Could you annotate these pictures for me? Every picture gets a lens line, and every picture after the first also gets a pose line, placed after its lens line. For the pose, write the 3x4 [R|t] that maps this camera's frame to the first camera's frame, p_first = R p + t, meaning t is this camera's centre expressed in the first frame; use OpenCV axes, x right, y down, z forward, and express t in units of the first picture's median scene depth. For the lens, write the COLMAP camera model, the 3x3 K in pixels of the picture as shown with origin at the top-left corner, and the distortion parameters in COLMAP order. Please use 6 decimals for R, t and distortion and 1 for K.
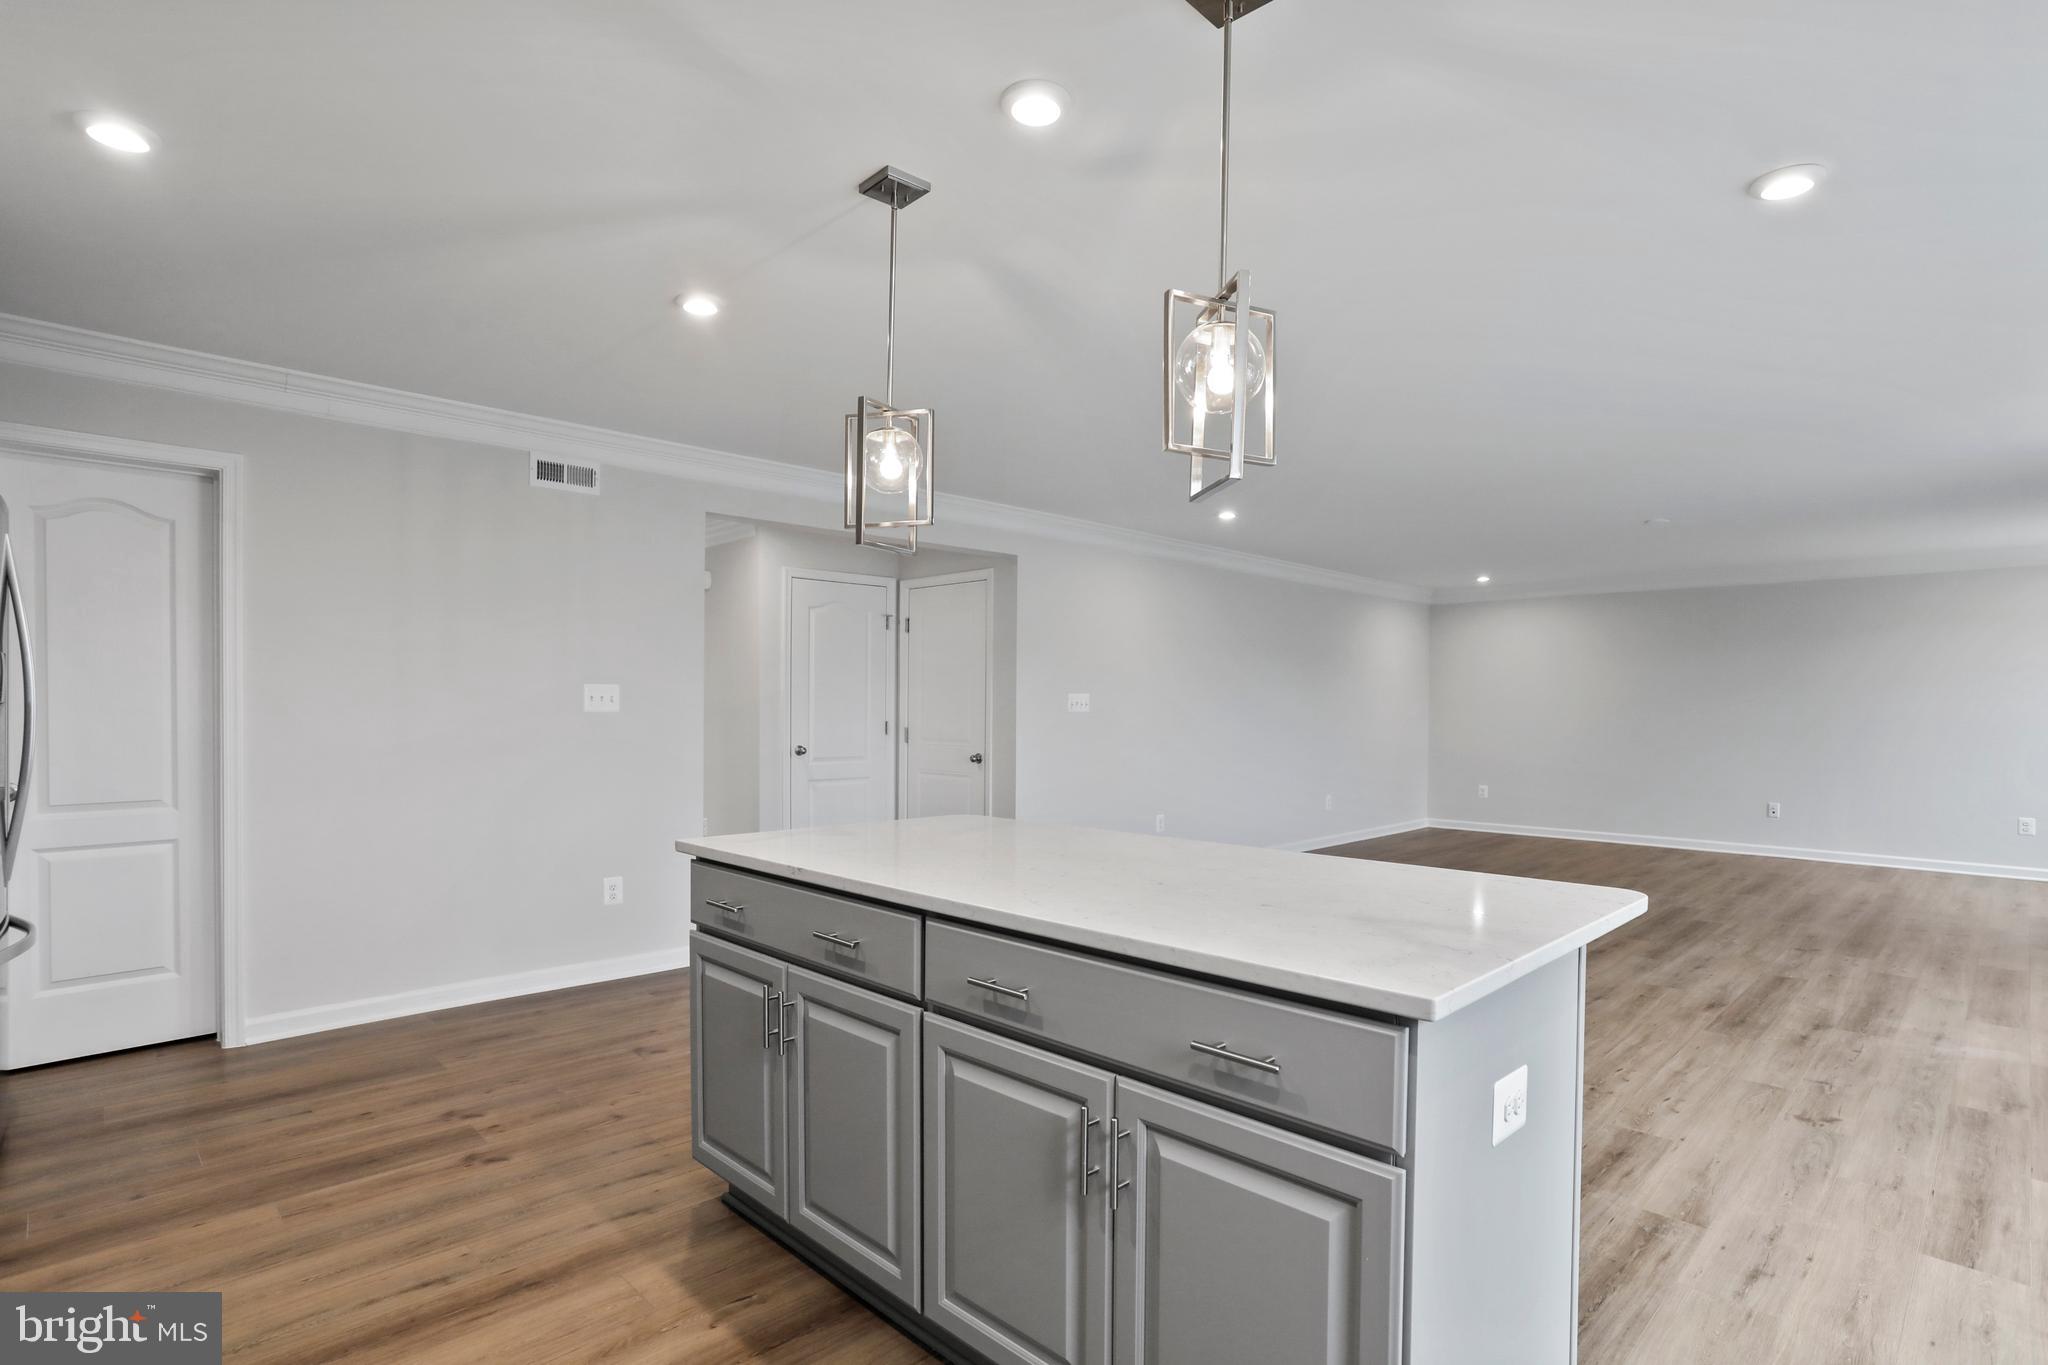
lens RADIAL K [[1006.6, 0, 1036.8], [0, 1006.6, 728.2], [0, 0, 1]] dist [-0.035263, -0.000082]
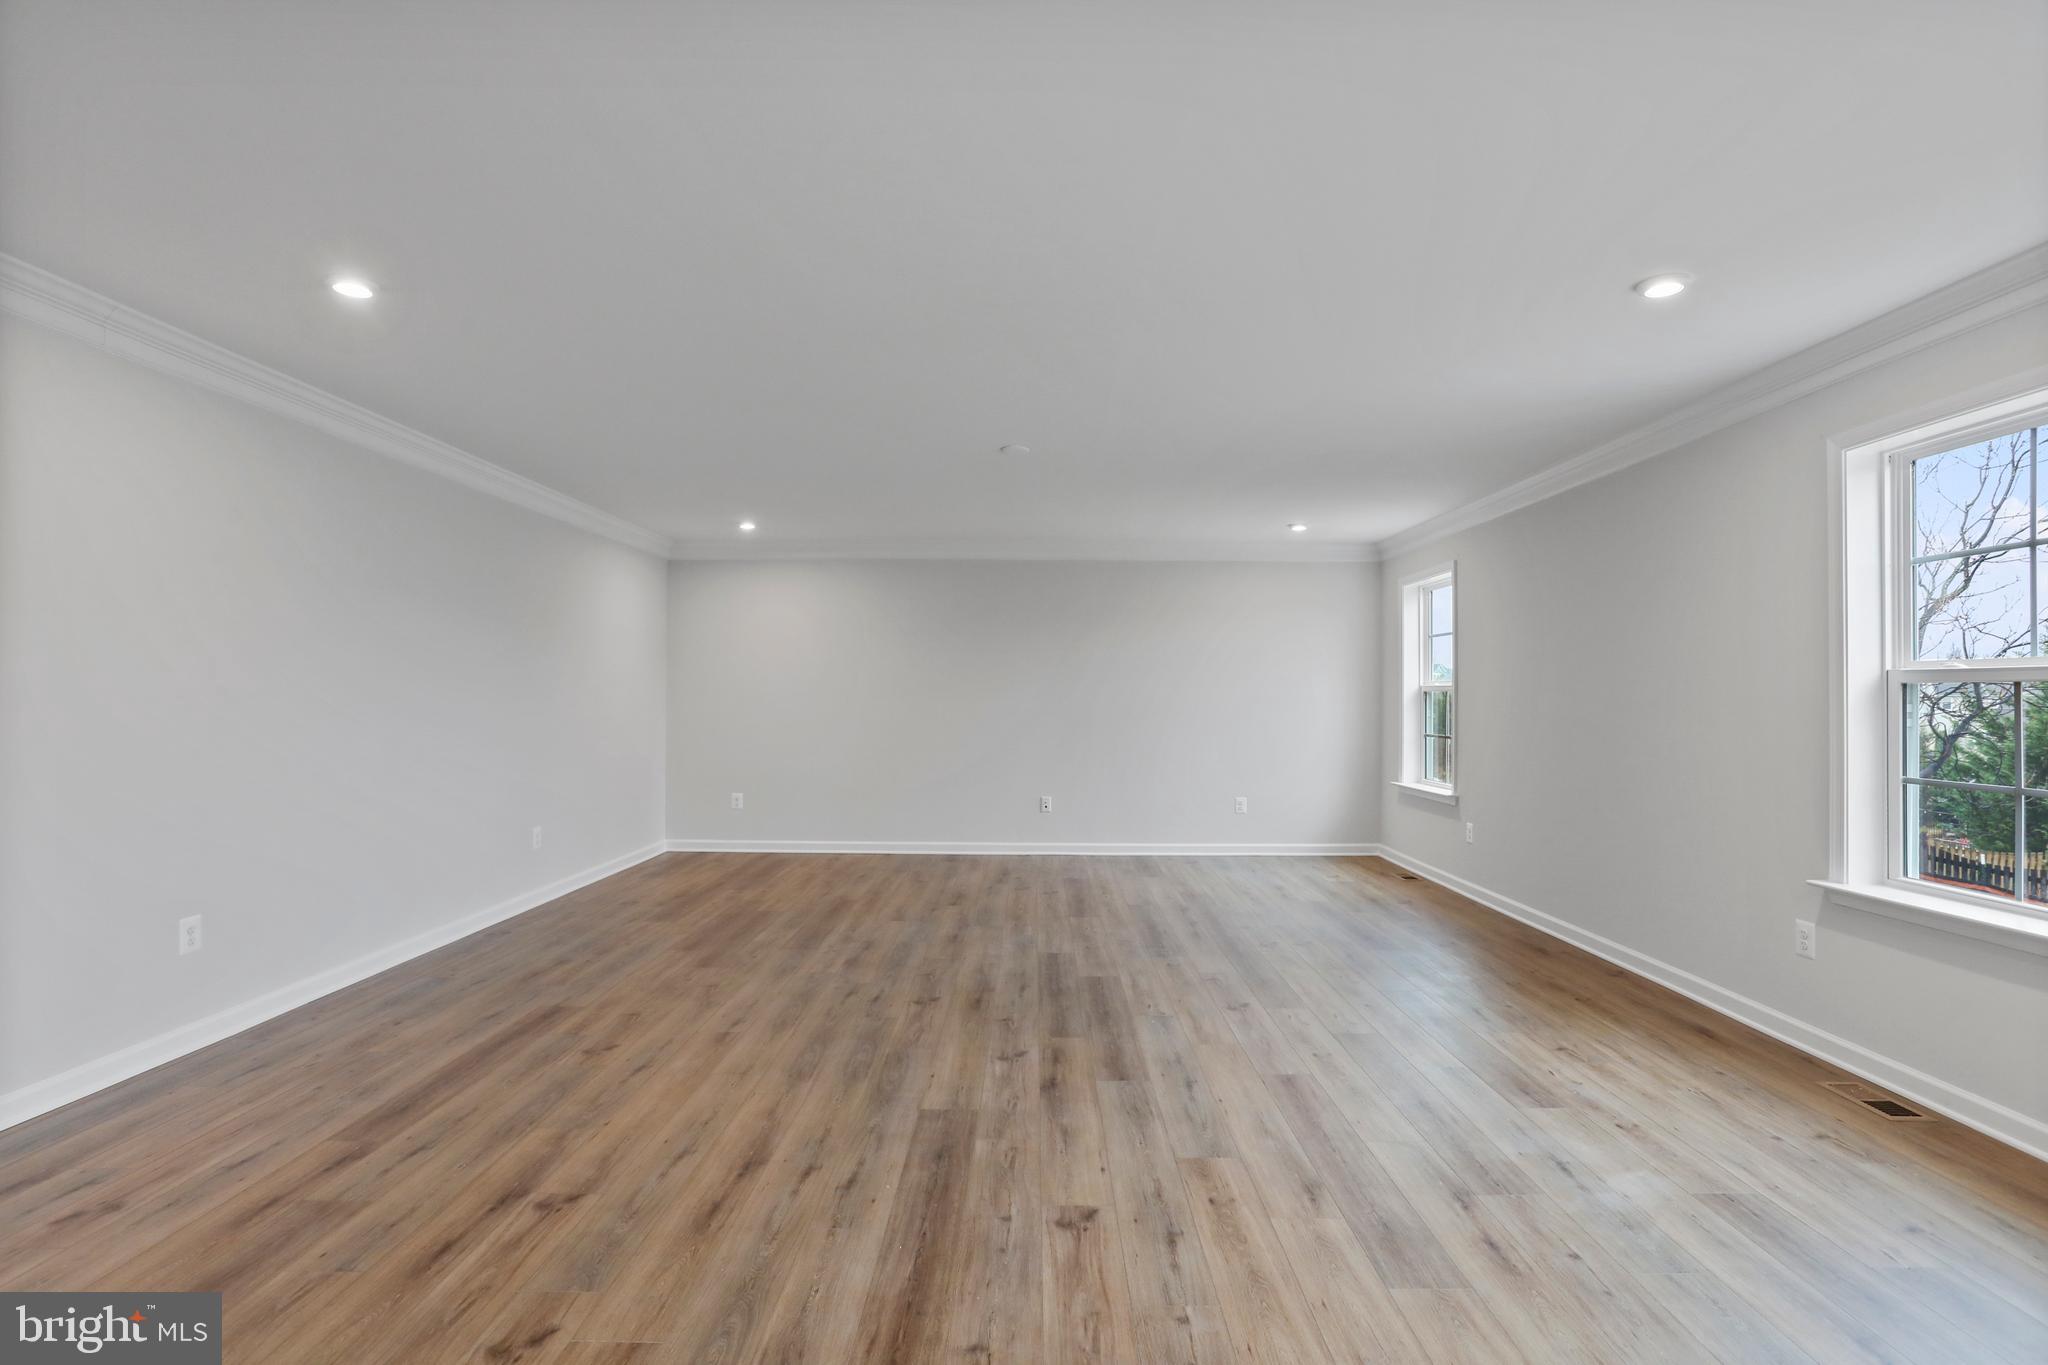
lens RADIAL K [[1020.1, 0, 1023.9], [0, 1020.1, 708.0], [0, 0, 1]] dist [-0.065354, 0.038466]
pose [[0.719291, -0.009404, 0.694645, 0.154263], [0.013092, 0.999914, -0.000020, -0.019222], [-0.694585, 0.009109, 0.719353, 0.769214]]
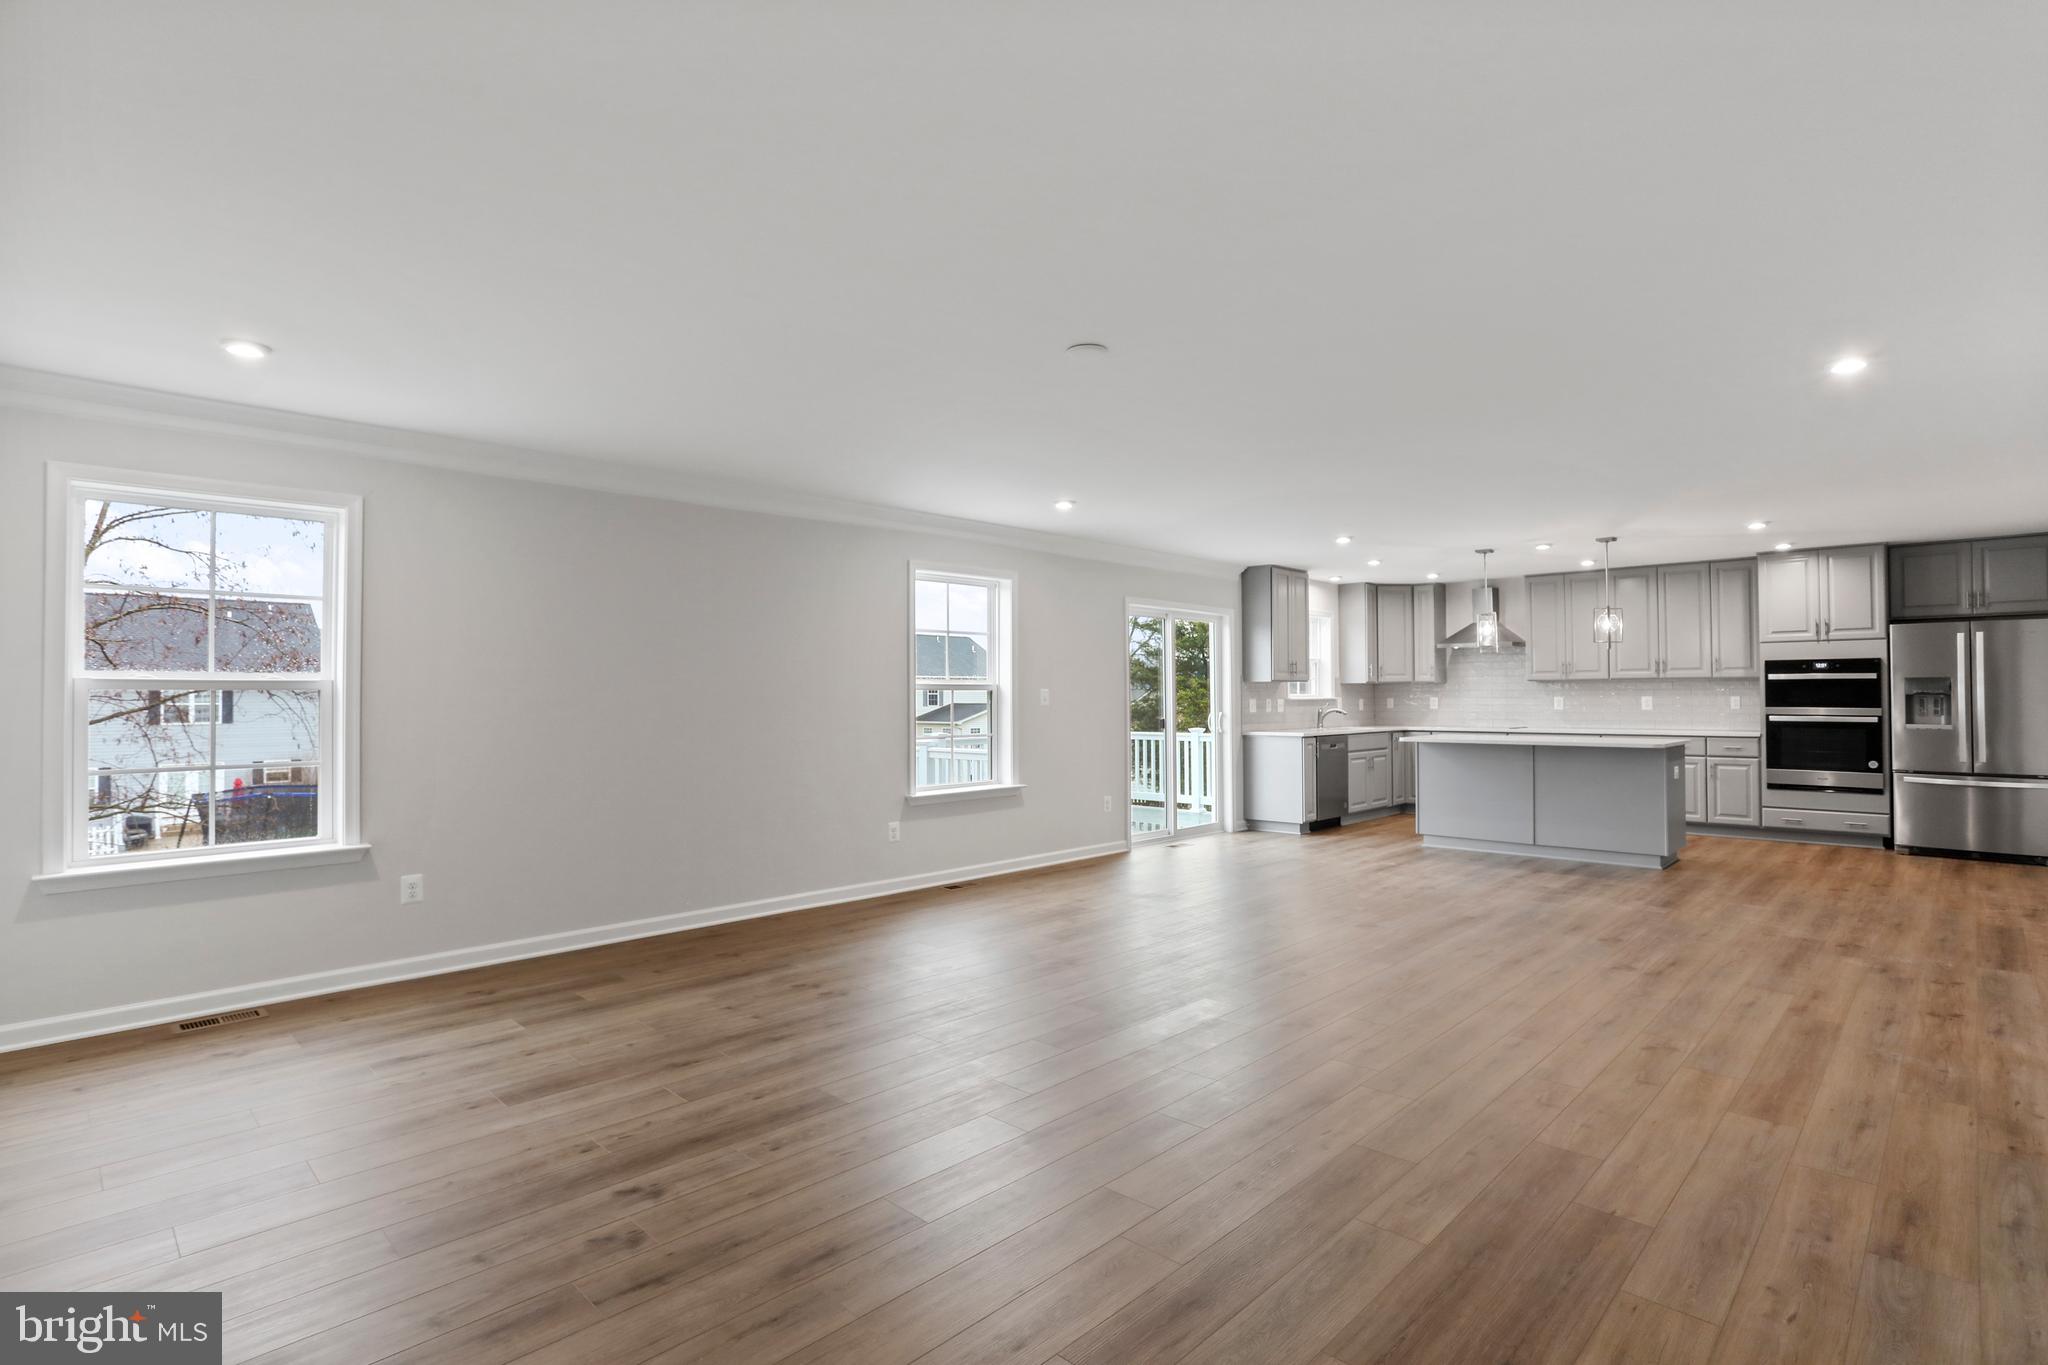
lens RADIAL K [[981.7, 0, 1024.0], [0, 981.7, 682.5], [0, 0, 1]] dist [-0.072666, 0.032067]
pose [[-0.999999, 0.001417, 0.000419, 1.150176], [0.001418, 0.999990, 0.004141, -0.055296], [-0.000413, 0.004142, -0.999991, 2.681355]]
